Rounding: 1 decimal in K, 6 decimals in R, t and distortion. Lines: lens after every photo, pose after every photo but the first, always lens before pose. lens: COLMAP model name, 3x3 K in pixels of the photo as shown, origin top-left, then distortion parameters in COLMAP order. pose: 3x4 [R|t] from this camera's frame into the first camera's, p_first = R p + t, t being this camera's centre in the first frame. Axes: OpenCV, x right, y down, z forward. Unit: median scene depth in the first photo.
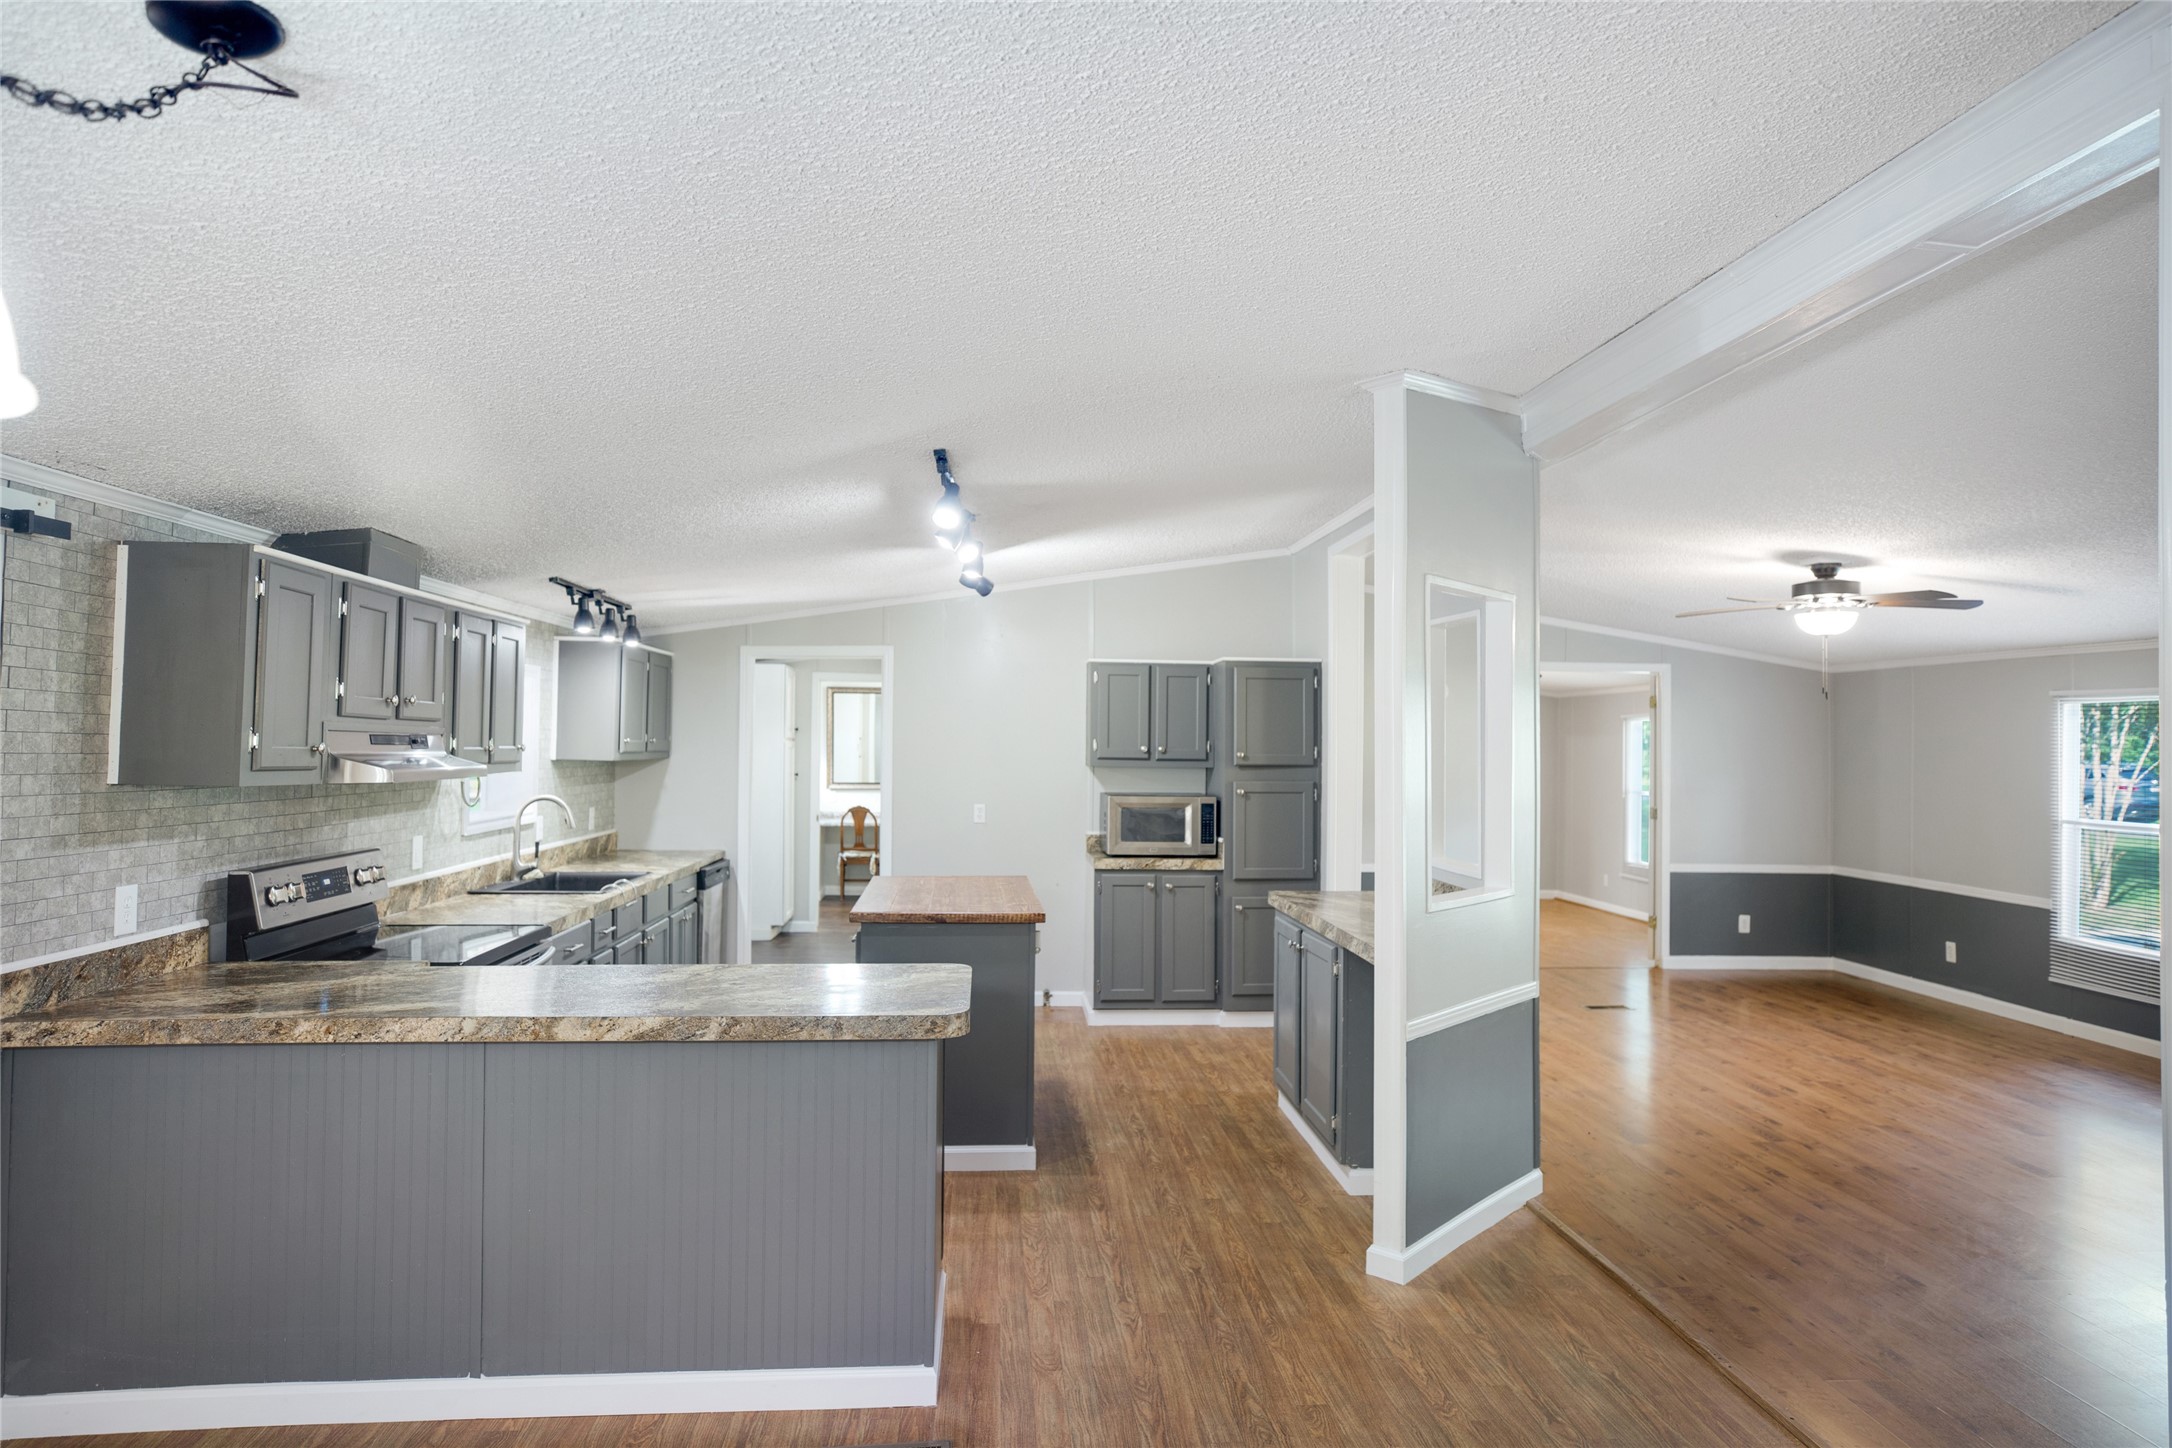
lens RADIAL K [[1160.4, 0, 1086.7], [0, 1160.4, 714.8], [0, 0, 1]] dist [-0.024422, 0.009162]
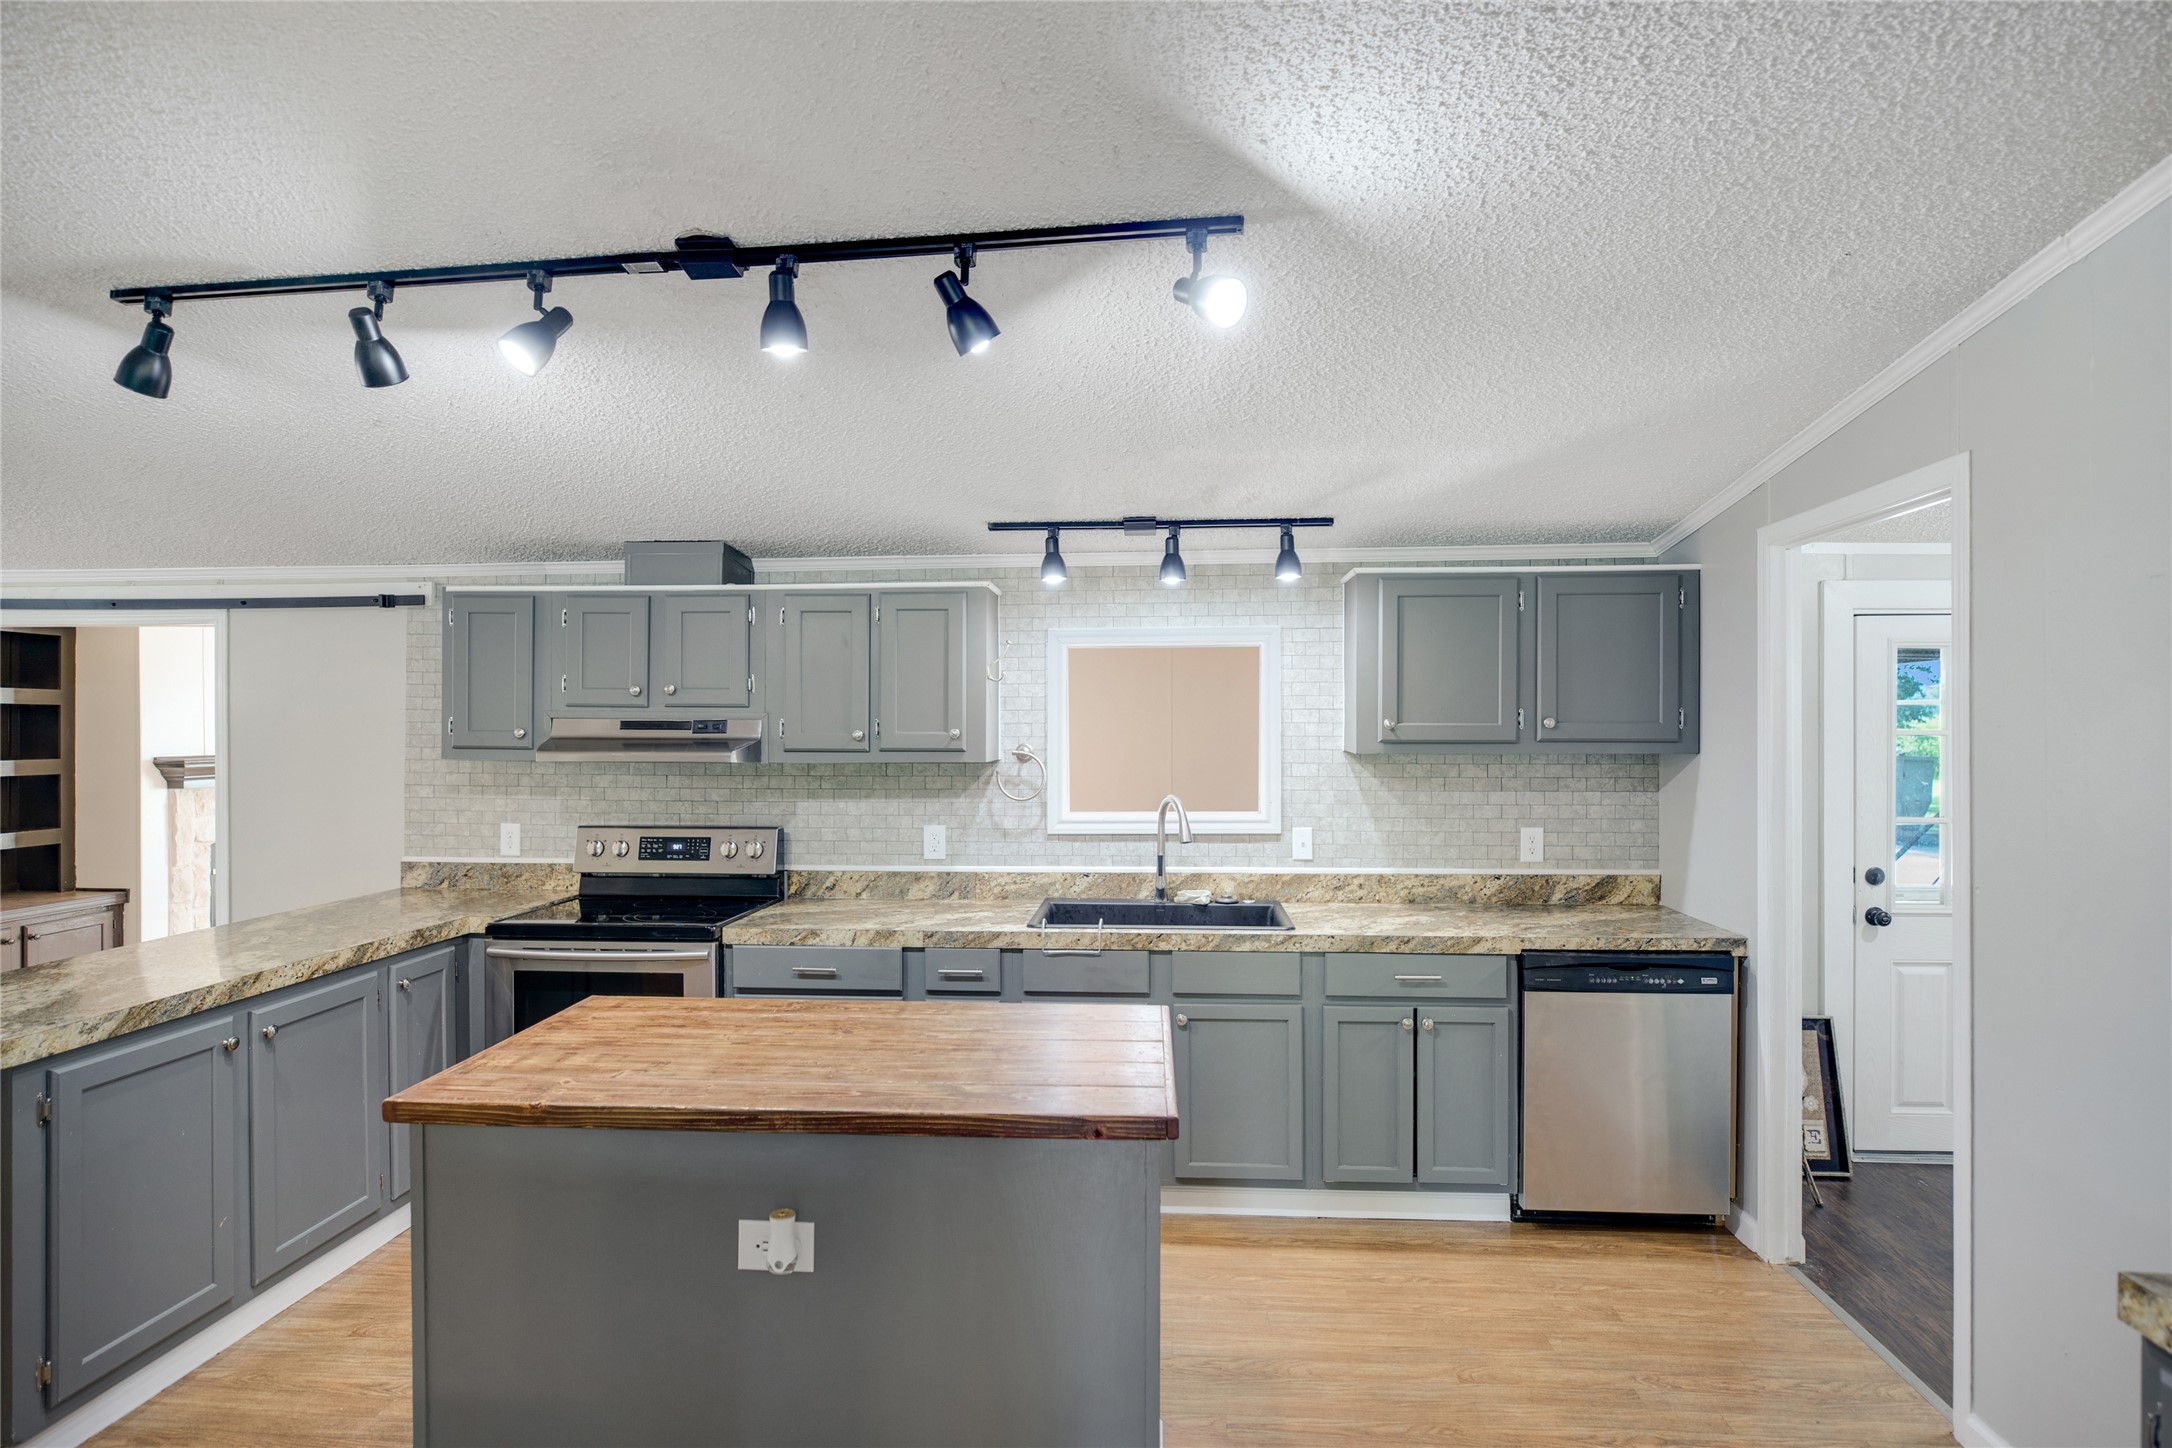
lens RADIAL K [[1160.4, 0, 1086.2], [0, 1160.4, 724.5], [0, 0, 1]] dist [-0.024422, 0.009162]
pose [[-0.133313, -0.004601, -0.991063, 0.274737], [0.025289, 0.999648, -0.008043, 0.024787], [0.990751, -0.026135, -0.133150, 0.958378]]
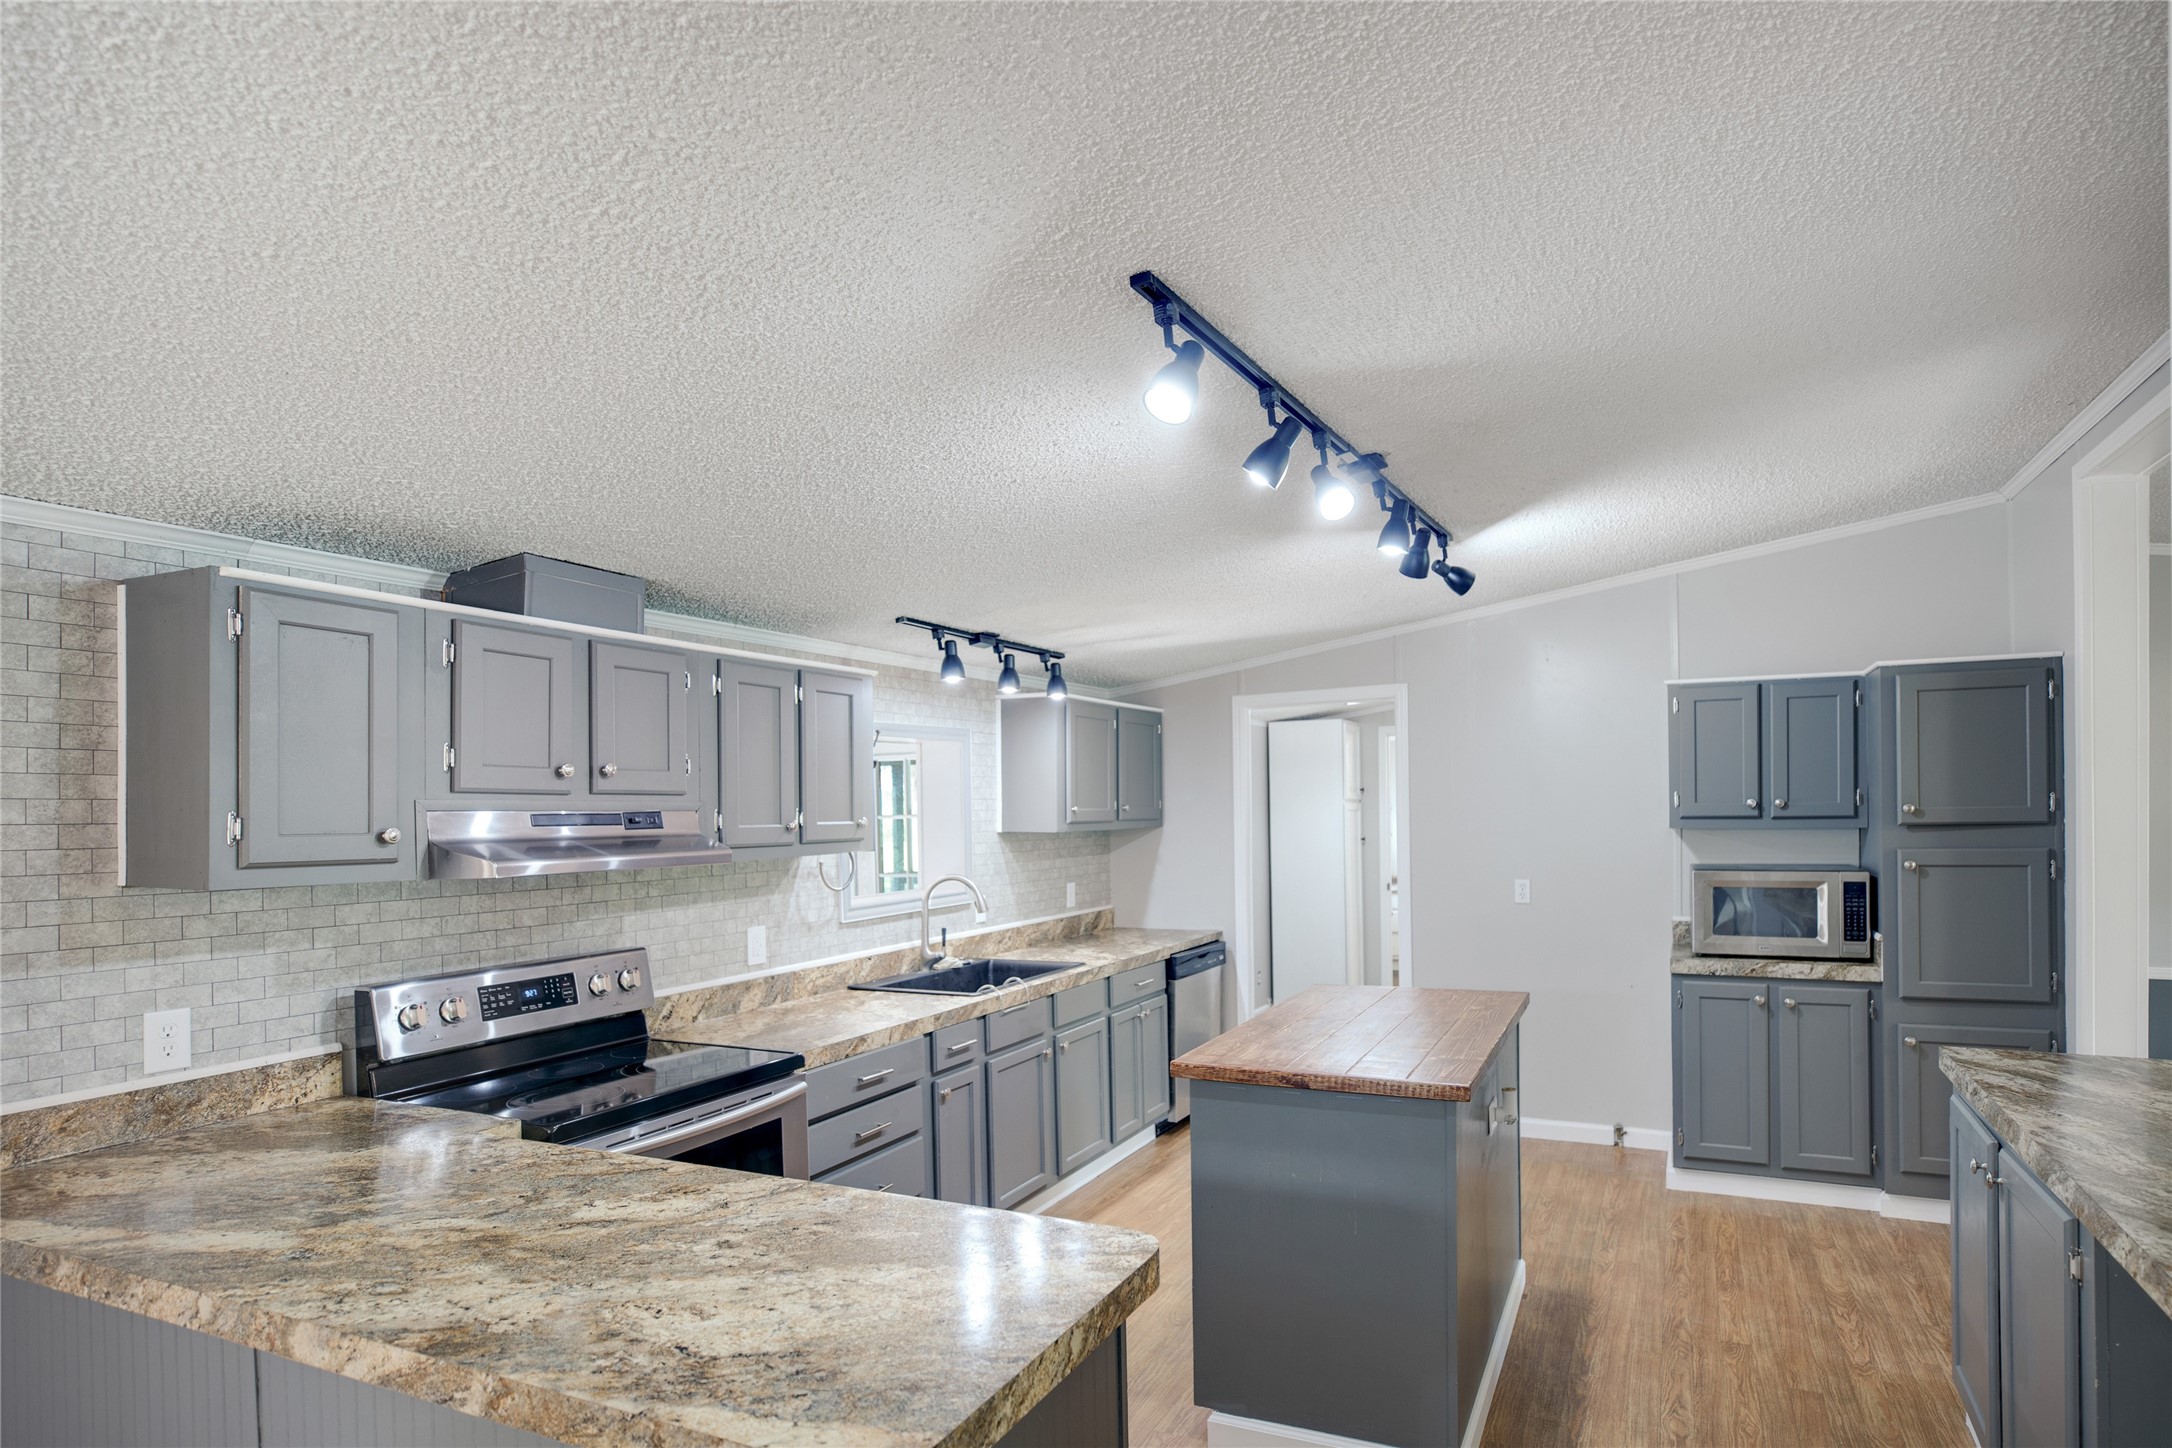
lens RADIAL K [[1160.4, 0, 1140.1], [0, 1160.4, 816.6], [0, 0, 1]] dist [-0.024422, 0.009162]
pose [[0.882655, -0.020210, -0.469587, 0.071259], [0.036837, 0.998977, 0.026247, 0.008079], [0.468576, -0.040466, 0.882496, 0.295675]]
